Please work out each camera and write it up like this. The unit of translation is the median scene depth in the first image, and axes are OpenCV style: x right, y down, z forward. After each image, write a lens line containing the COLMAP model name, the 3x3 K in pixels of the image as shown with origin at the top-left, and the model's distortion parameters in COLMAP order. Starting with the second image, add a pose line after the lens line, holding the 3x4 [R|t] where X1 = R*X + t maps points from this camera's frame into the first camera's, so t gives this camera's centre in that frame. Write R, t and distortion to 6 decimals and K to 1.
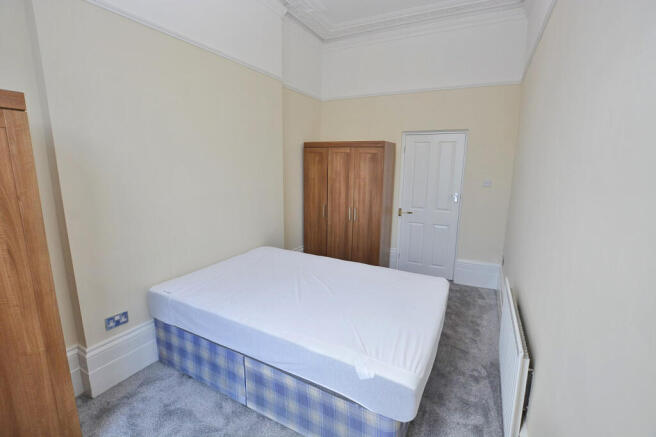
lens RADIAL K [[300.0, 0, 325.7], [0, 300.0, 219.2], [0, 0, 1]] dist [-0.030535, 0.000136]
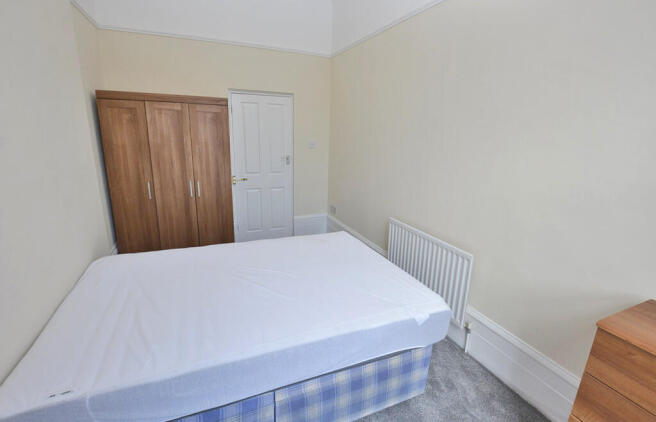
lens RADIAL K [[313.4, 0, 329.6], [0, 313.4, 207.1], [0, 0, 1]] dist [-0.028295, -0.000052]
pose [[0.603610, -0.181842, 0.776266, -0.350929], [0.120080, 0.983271, 0.136961, -0.039707], [-0.788185, 0.010543, 0.615348, 0.204047]]
